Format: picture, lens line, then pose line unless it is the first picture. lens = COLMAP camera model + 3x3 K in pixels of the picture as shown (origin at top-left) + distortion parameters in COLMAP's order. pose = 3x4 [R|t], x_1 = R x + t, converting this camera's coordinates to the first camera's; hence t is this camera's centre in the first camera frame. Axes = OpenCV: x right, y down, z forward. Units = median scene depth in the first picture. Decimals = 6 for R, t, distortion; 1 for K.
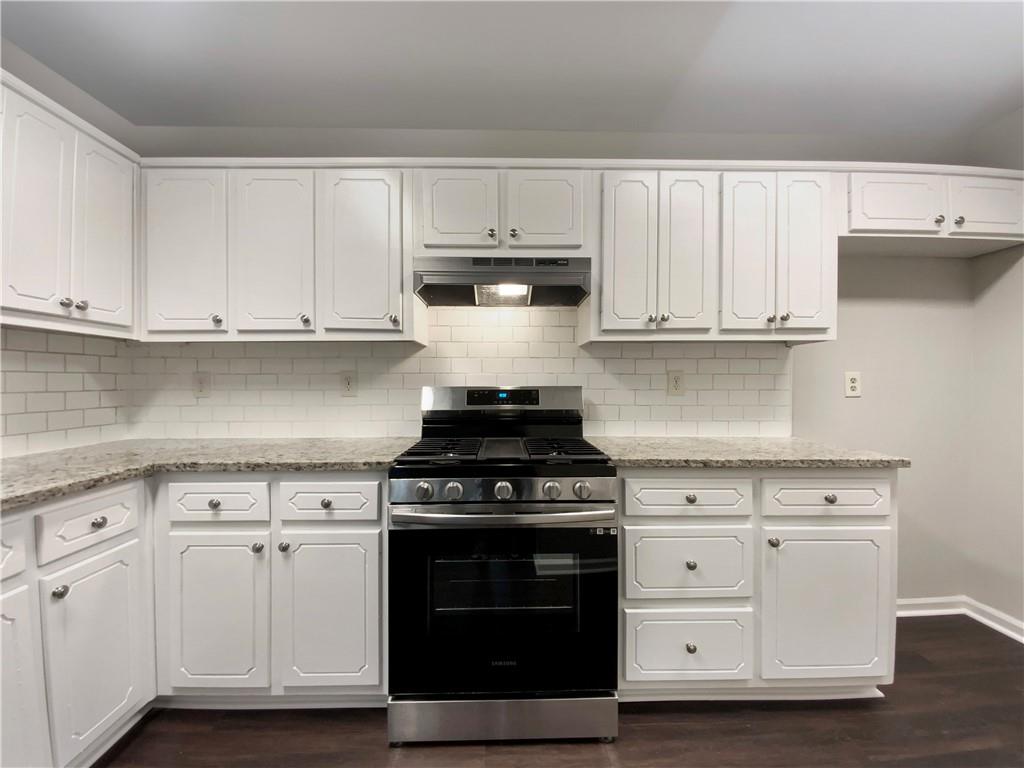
lens RADIAL K [[417.4, 0, 513.1], [0, 417.4, 382.4], [0, 0, 1]] dist [0.000347, -0.010478]
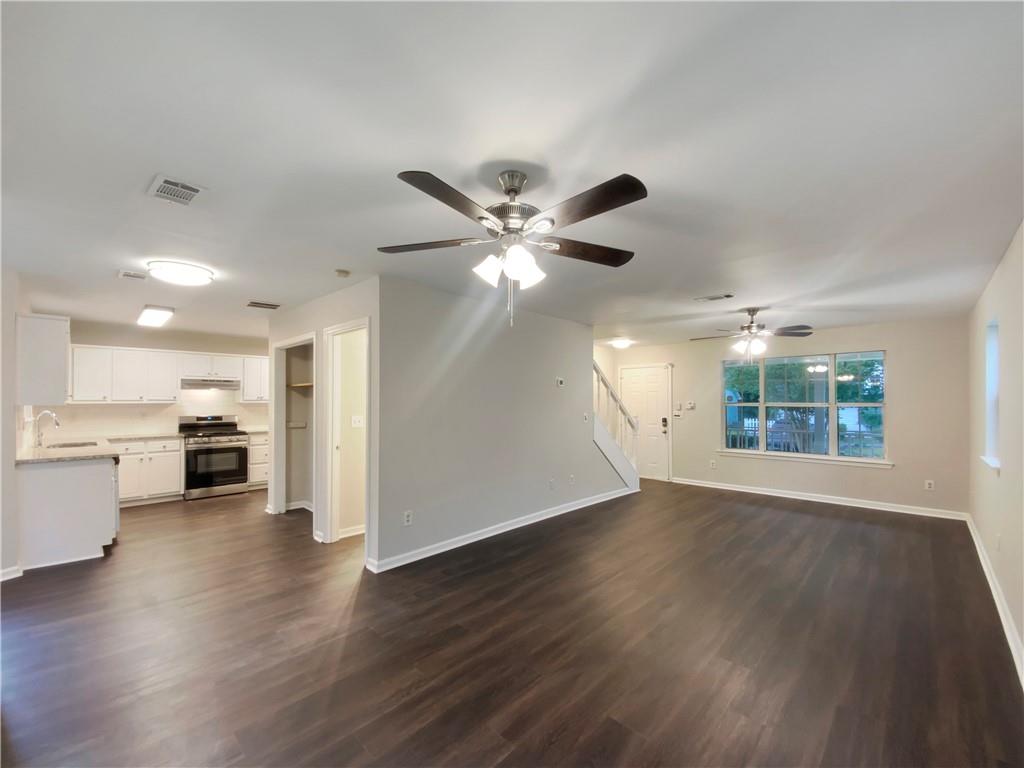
lens RADIAL K [[406.8, 0, 515.6], [0, 406.8, 396.4], [0, 0, 1]] dist [0.001200, -0.014026]
pose [[0.697871, 0.004938, 0.716206, -0.846967], [0.006077, 0.999899, -0.012816, -0.115592], [-0.716197, 0.013297, 0.697771, -4.009886]]
